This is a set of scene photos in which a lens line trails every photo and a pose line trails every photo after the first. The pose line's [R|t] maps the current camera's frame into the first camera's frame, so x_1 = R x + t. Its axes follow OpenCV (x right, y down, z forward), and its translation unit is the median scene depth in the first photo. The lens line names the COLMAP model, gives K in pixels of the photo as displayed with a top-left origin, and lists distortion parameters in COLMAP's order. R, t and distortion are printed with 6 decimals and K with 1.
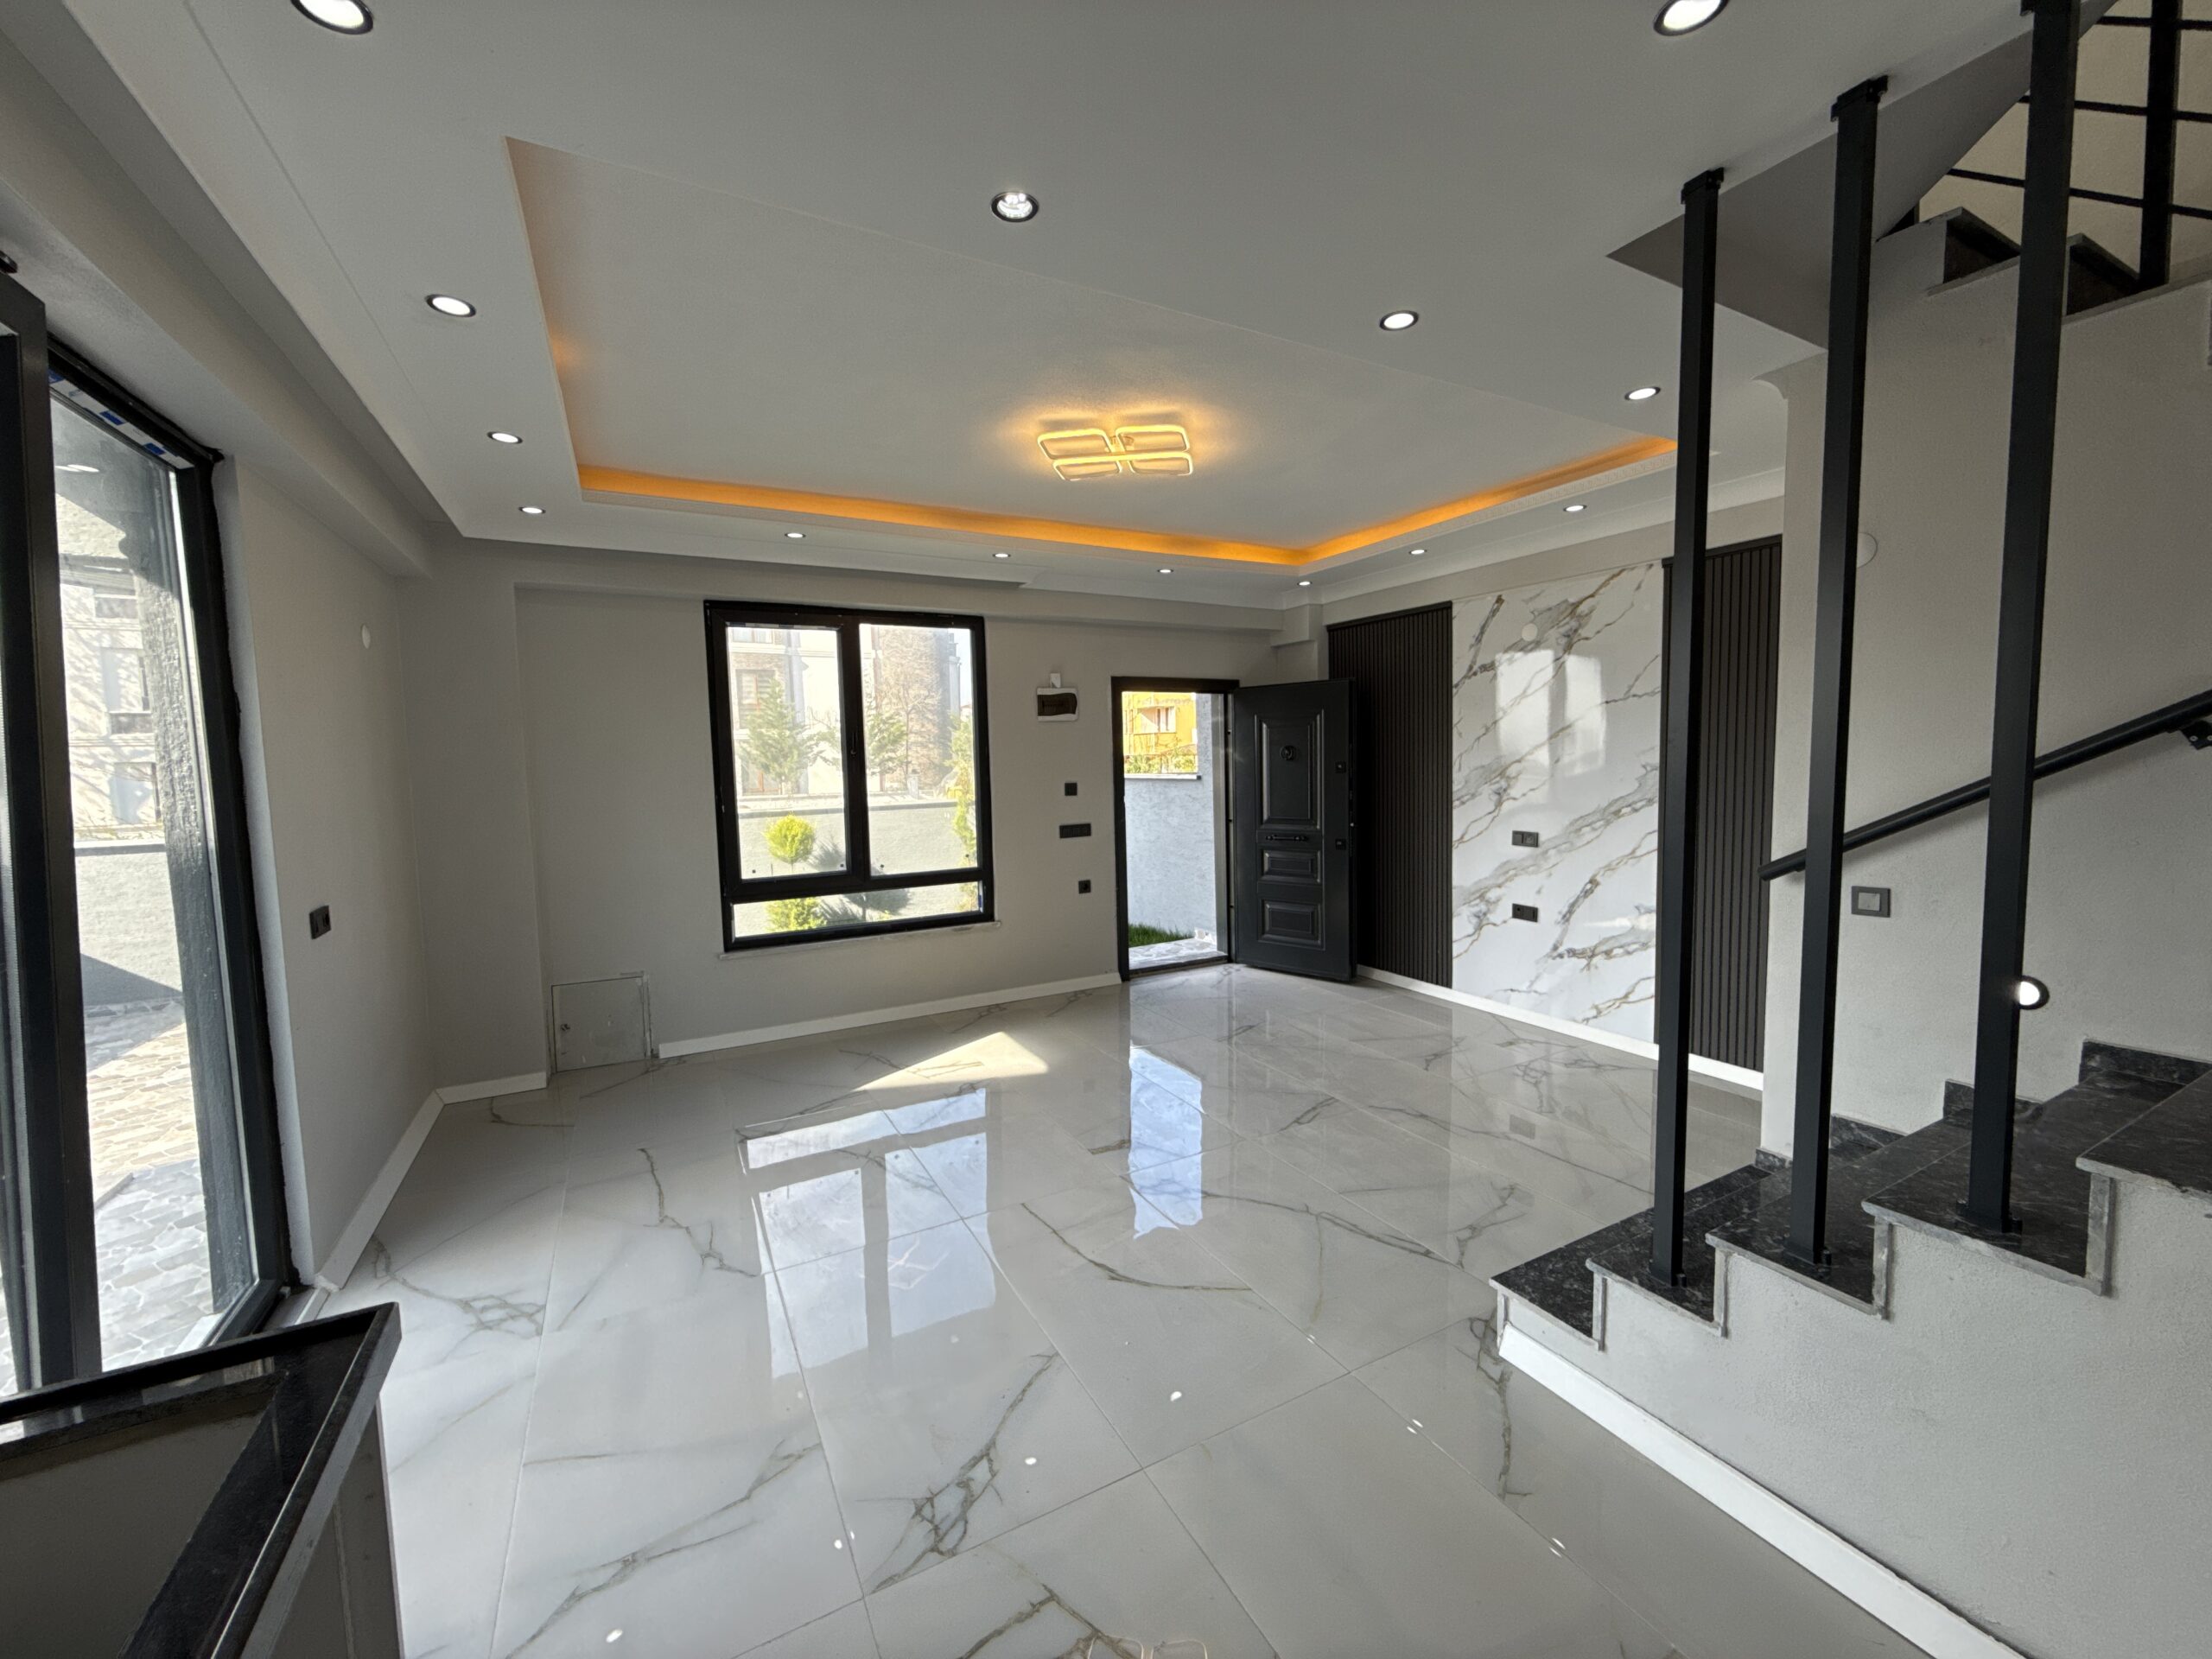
lens RADIAL K [[879.8, 0, 1105.4], [0, 879.8, 828.8], [0, 0, 1]] dist [-0.000504, -0.000102]
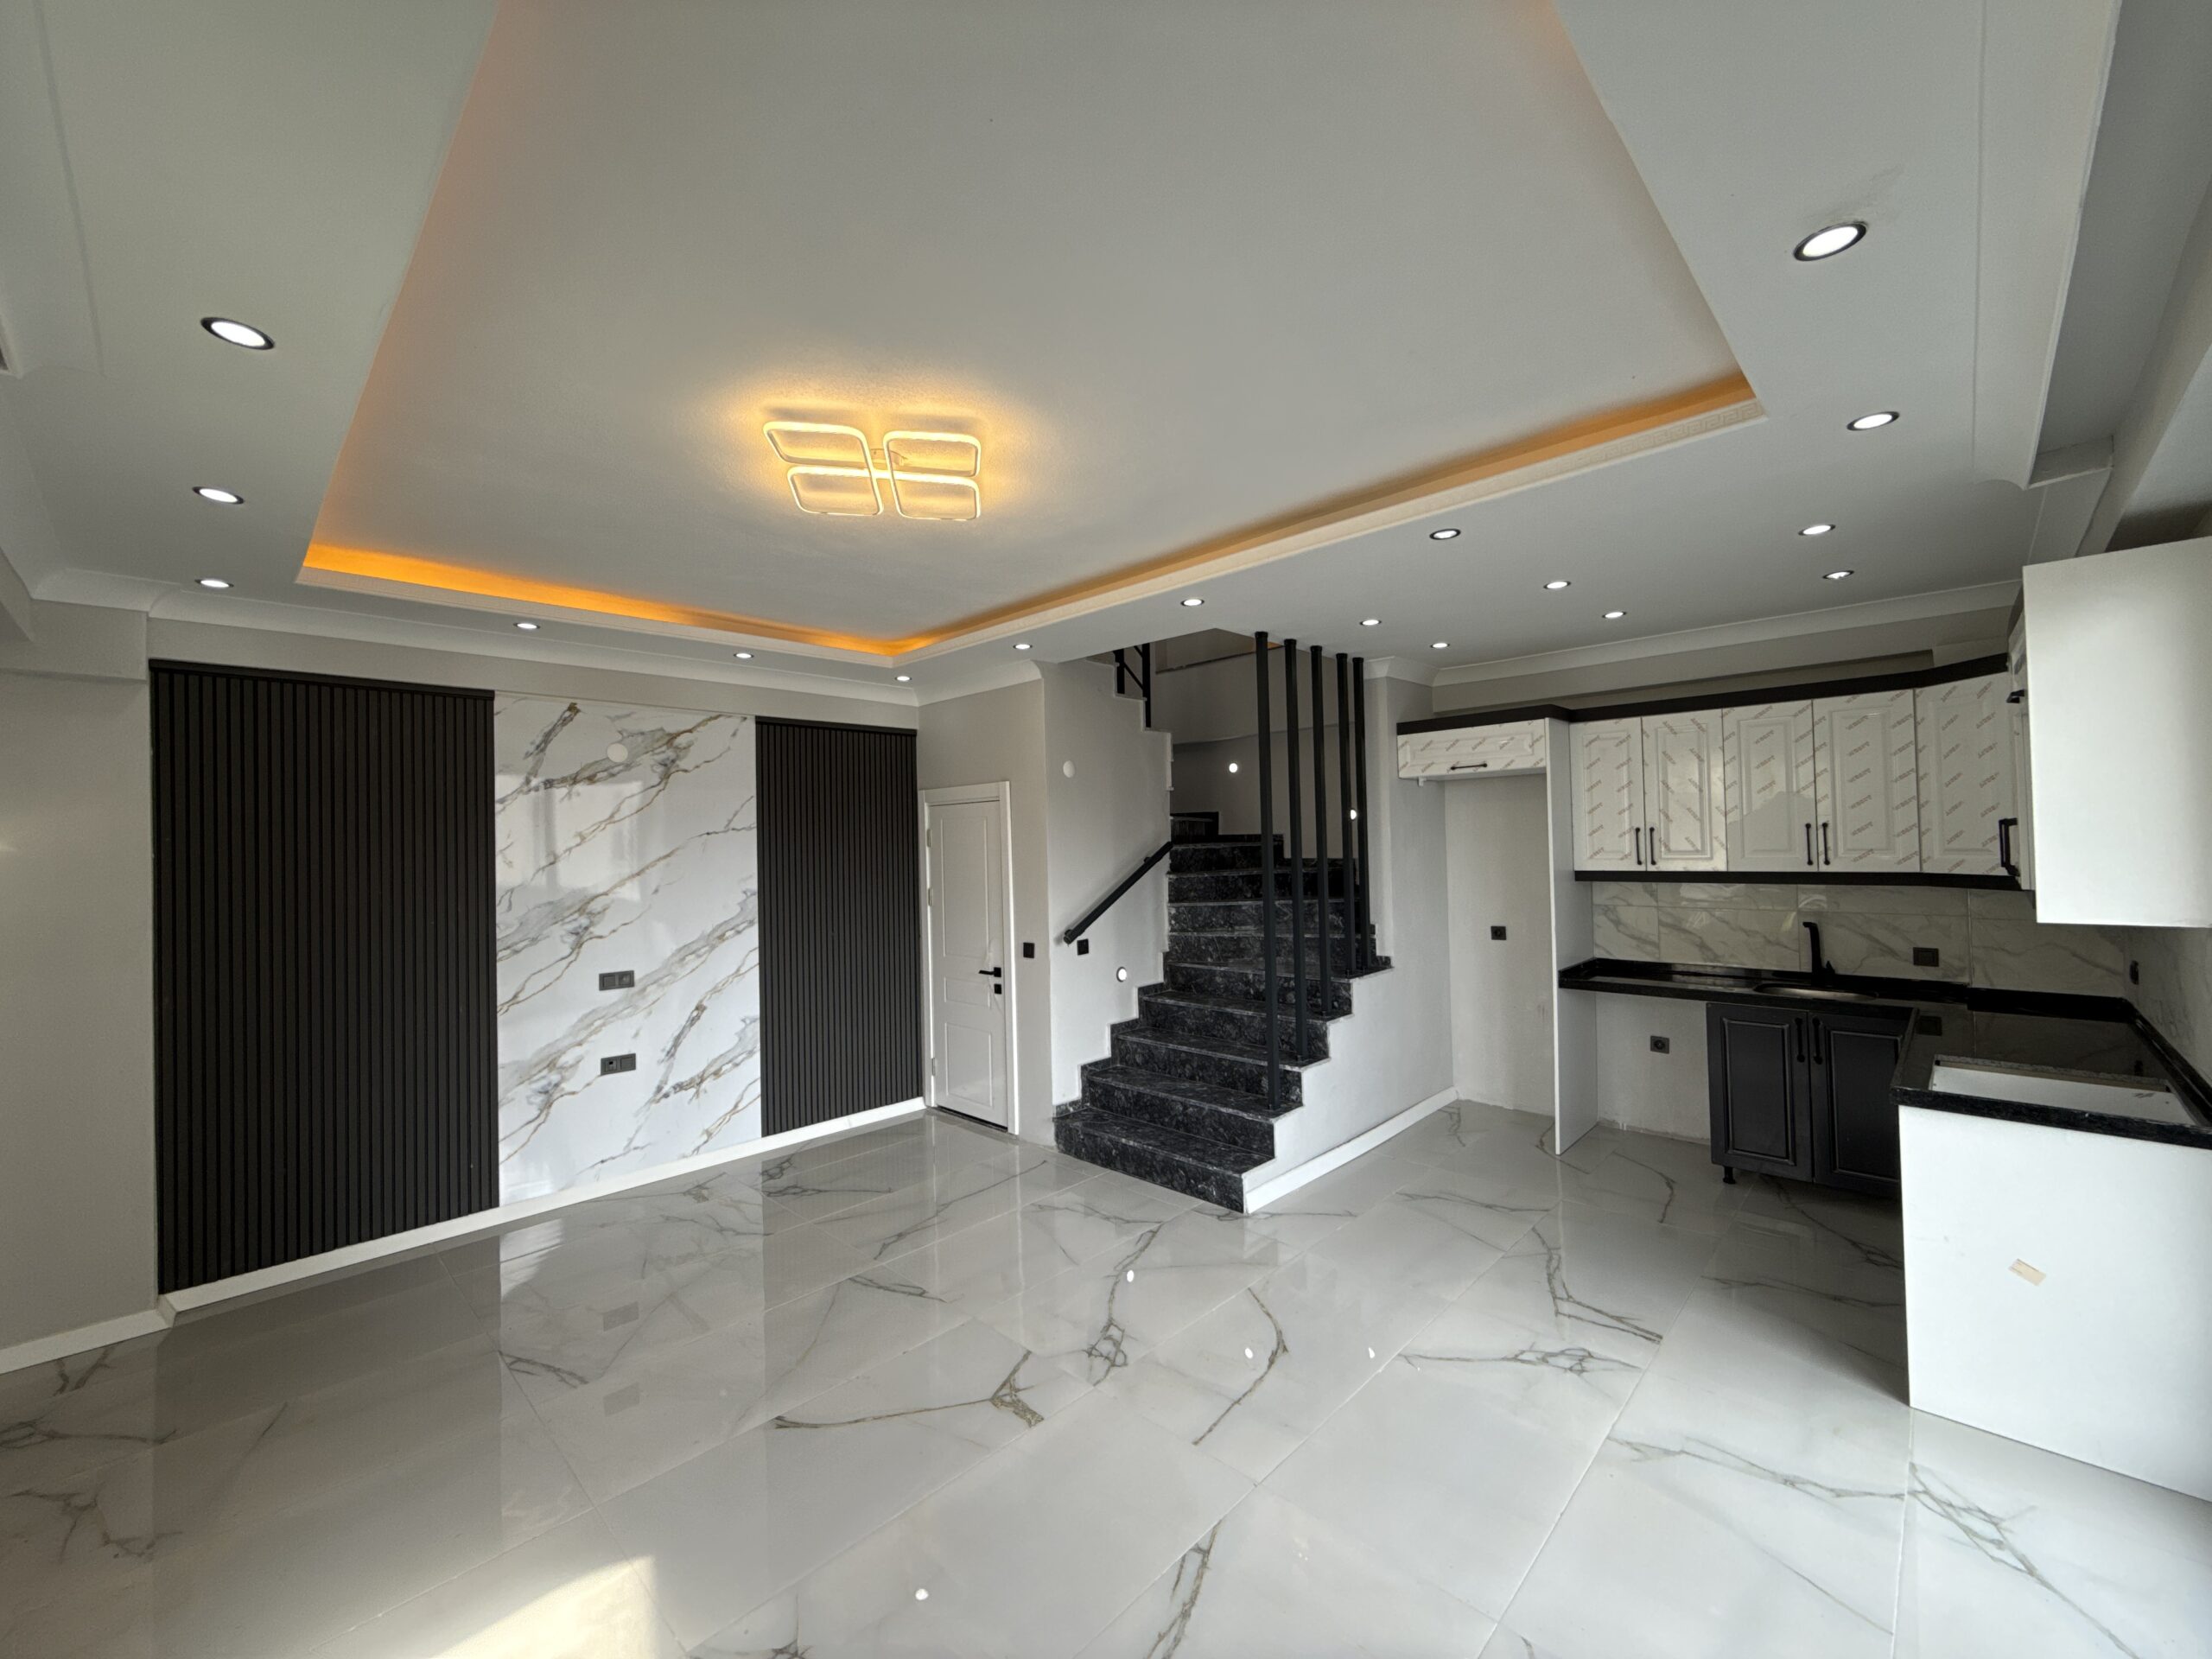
lens RADIAL K [[879.8, 0, 1105.4], [0, 879.8, 828.8], [0, 0, 1]] dist [-0.000504, -0.000102]
pose [[-0.302718, 0.045965, 0.951971, -0.534195], [0.107055, 0.994155, -0.013960, -0.076629], [-0.947049, 0.097687, -0.305870, 0.796139]]
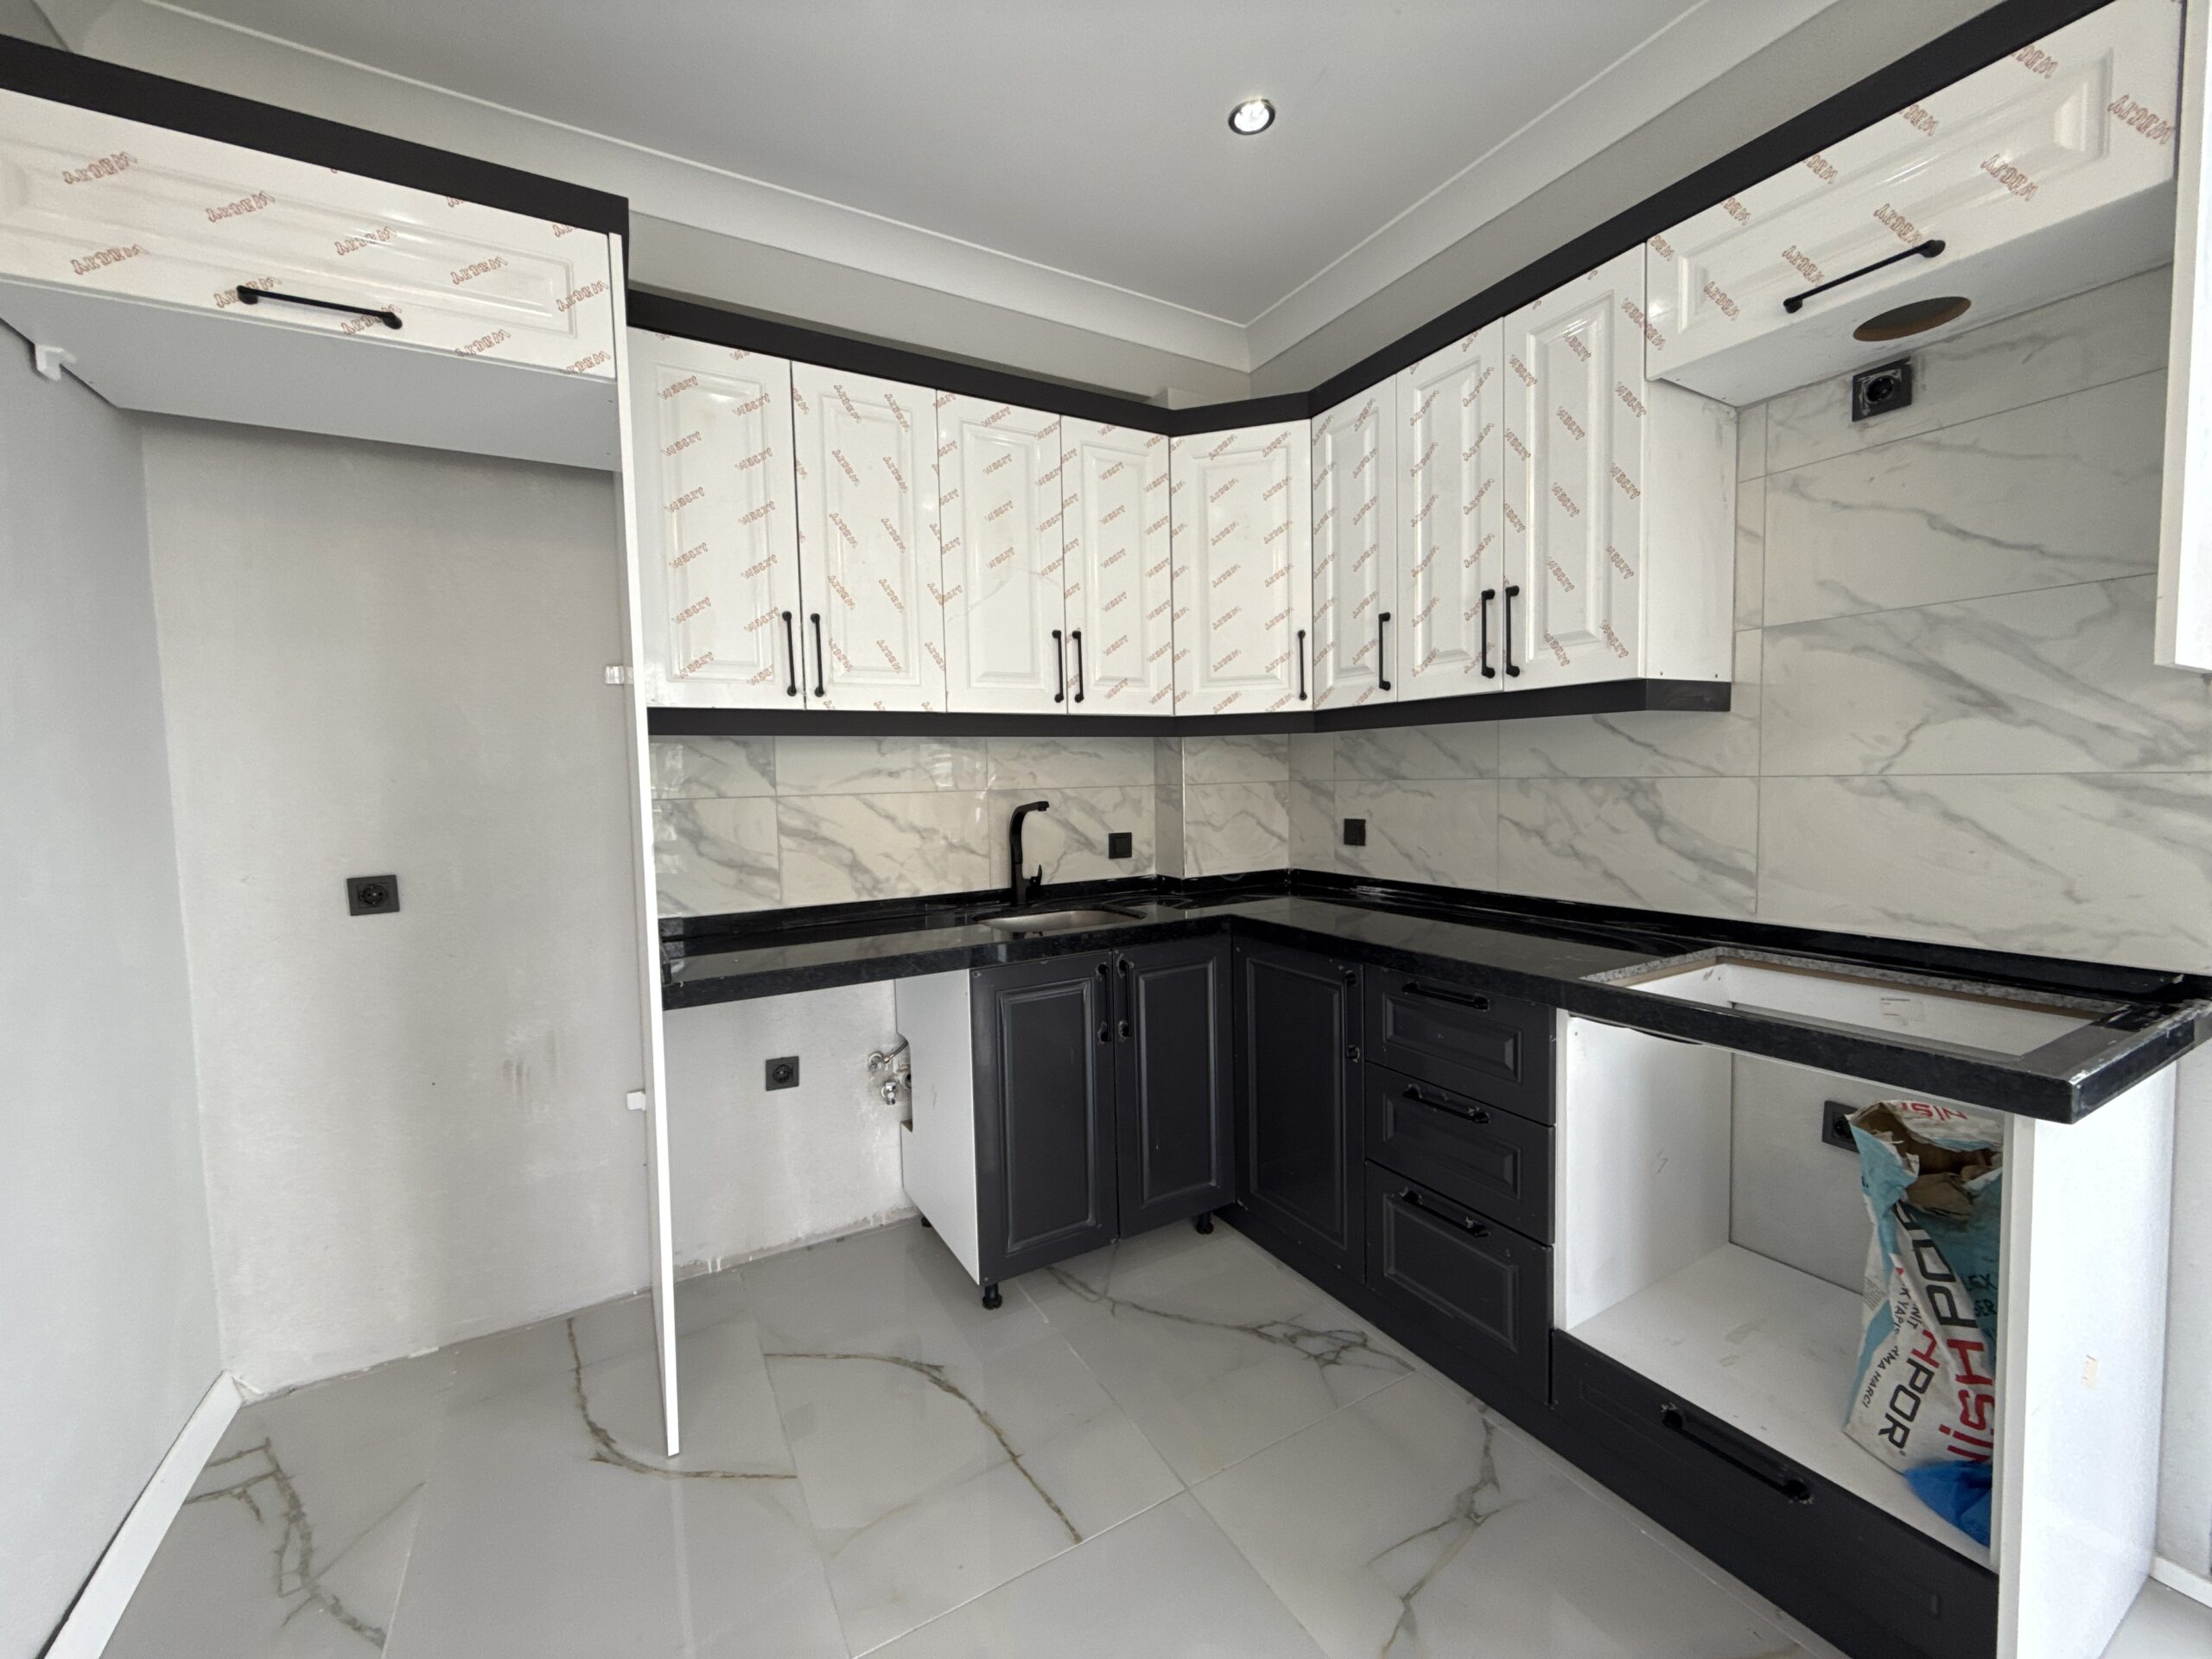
lens RADIAL K [[879.8, 0, 1105.4], [0, 879.8, 828.8], [0, 0, 1]] dist [-0.000504, -0.000102]
pose [[-0.998665, 0.046665, -0.022138, 0.050315], [0.043006, 0.988649, 0.143958, 0.018228], [0.028604, 0.142814, -0.989336, 0.403519]]
